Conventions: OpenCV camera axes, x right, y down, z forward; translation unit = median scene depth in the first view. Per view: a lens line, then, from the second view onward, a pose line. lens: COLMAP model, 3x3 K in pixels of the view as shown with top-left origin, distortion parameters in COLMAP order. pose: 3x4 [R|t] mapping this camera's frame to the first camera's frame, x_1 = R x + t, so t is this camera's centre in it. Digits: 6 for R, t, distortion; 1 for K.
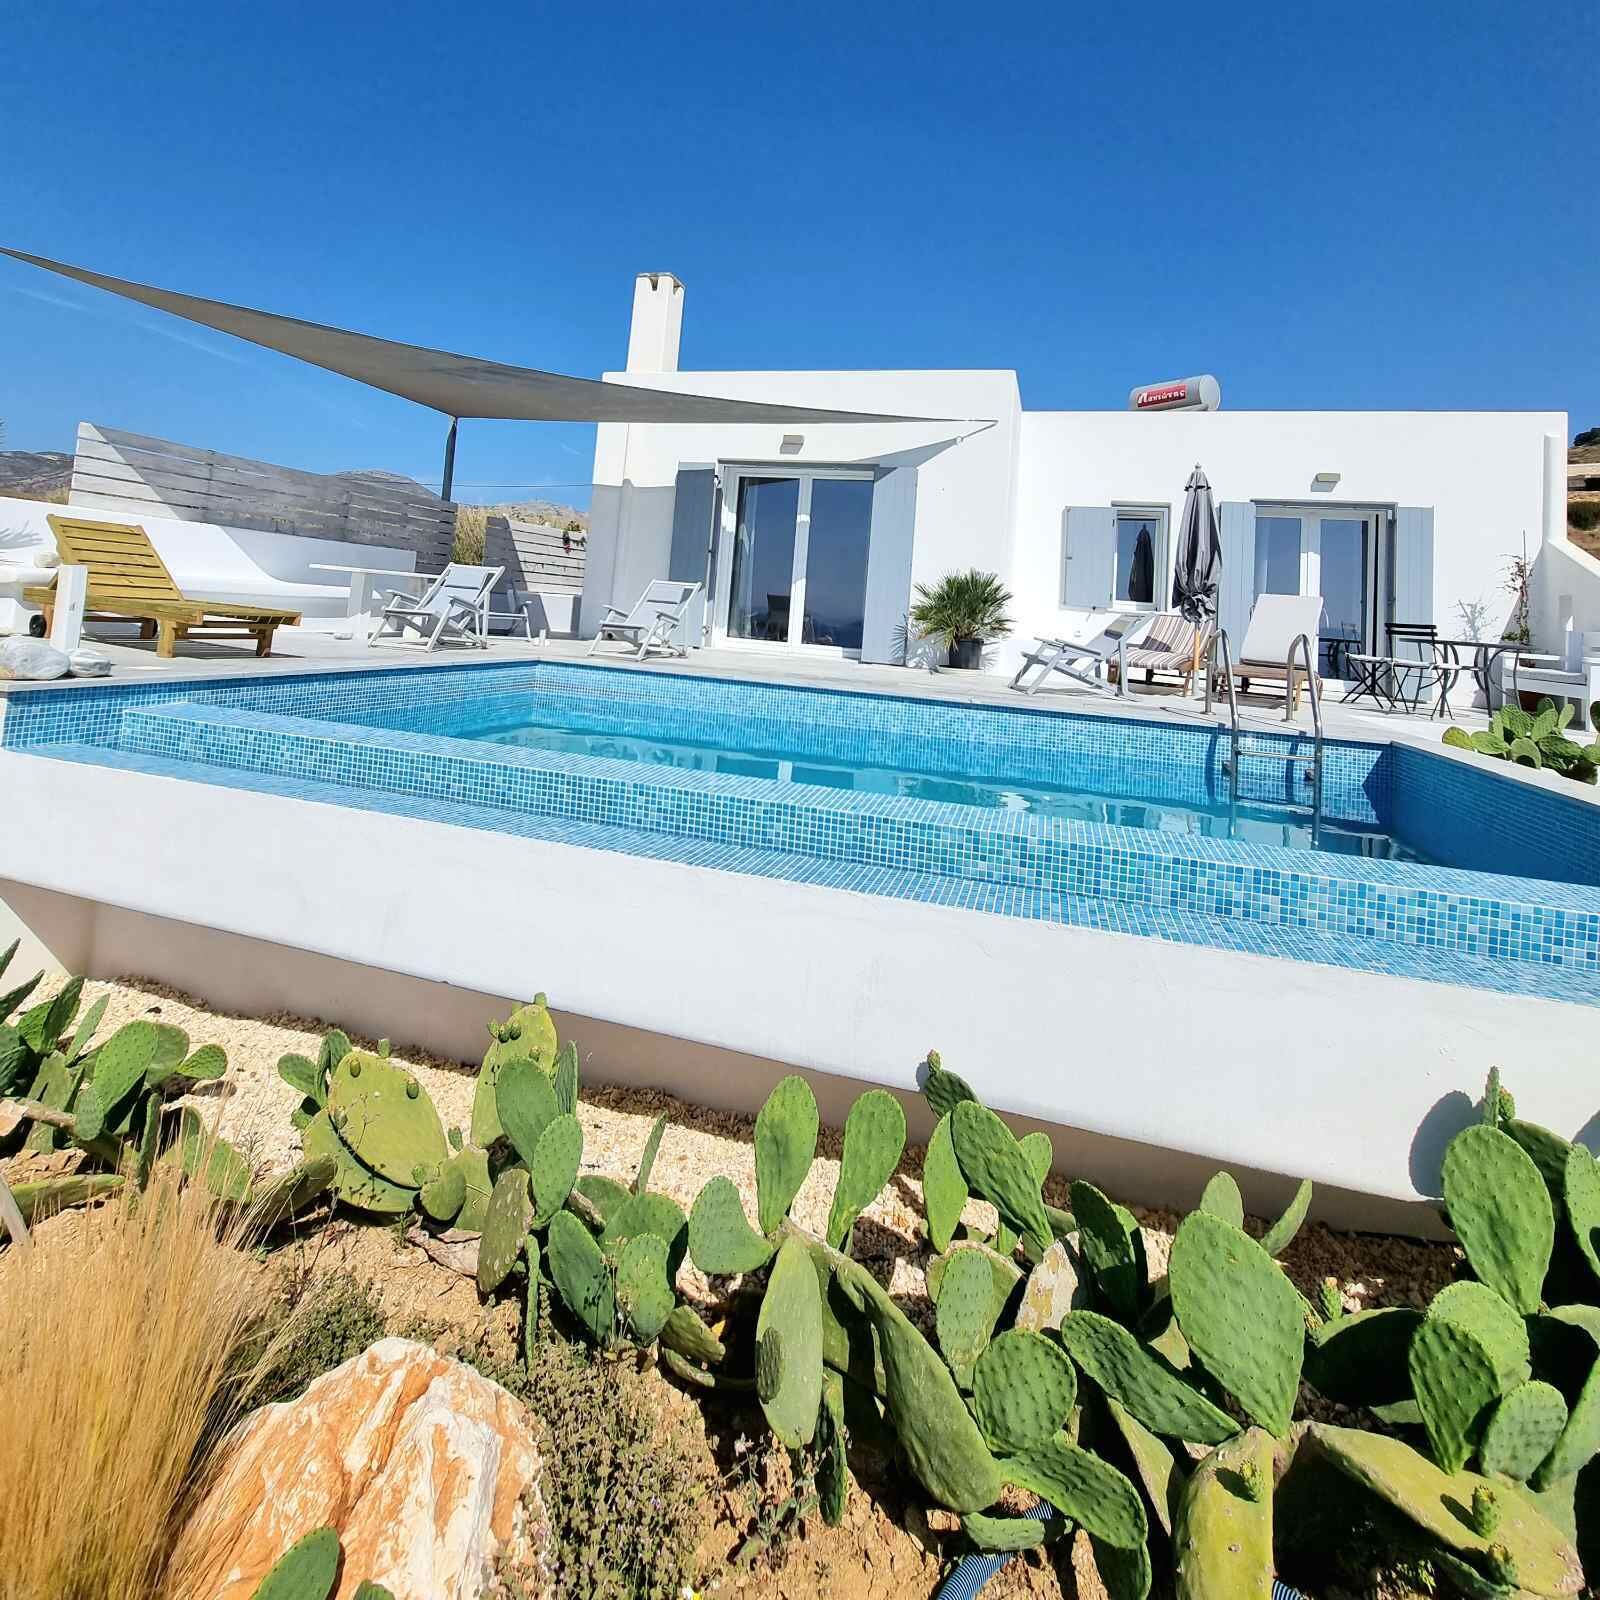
lens RADIAL K [[710.5, 0, 800.0], [0, 710.5, 800.0], [0, 0, 1]] dist [-0.056123, 0.000246]
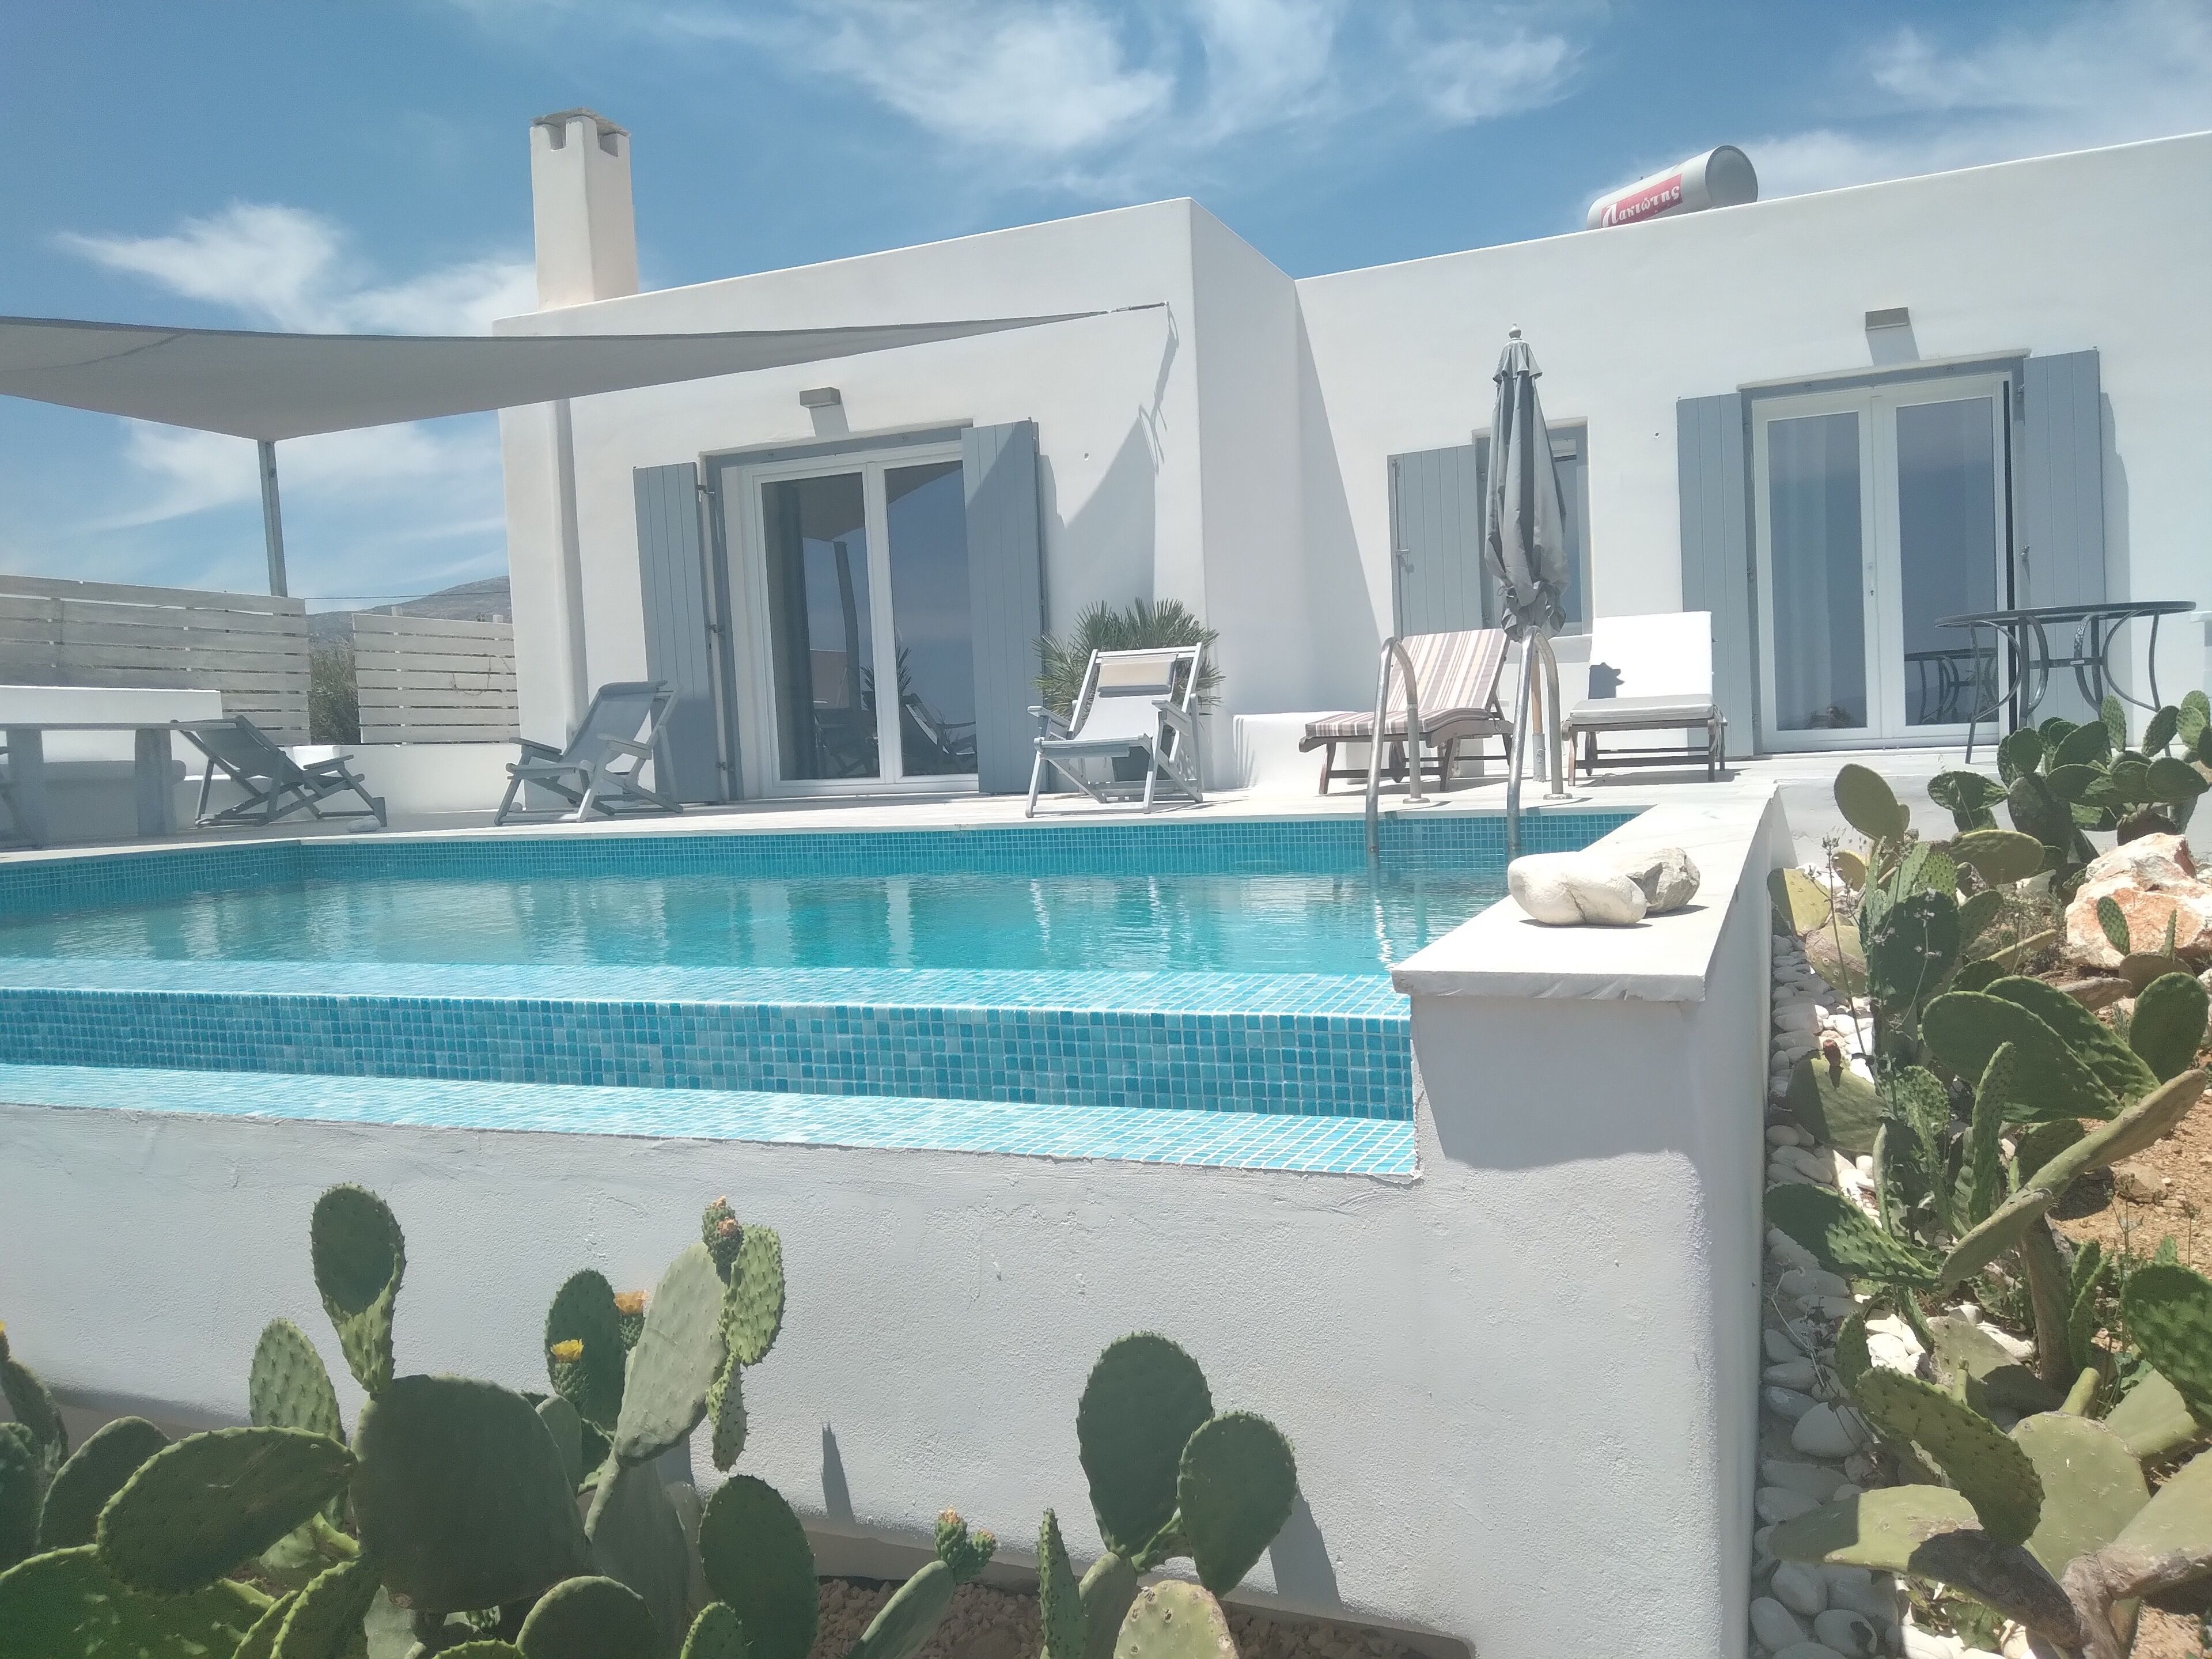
lens RADIAL K [[1581.0, 0, 1106.0], [0, 1581.0, 829.5], [0, 0, 1]] dist [0.055687, -0.092566]
pose [[0.994003, -0.095839, -0.052651, 1.145324], [0.083476, 0.976076, -0.200767, 0.261087], [0.070632, 0.195168, 0.978223, -0.366354]]
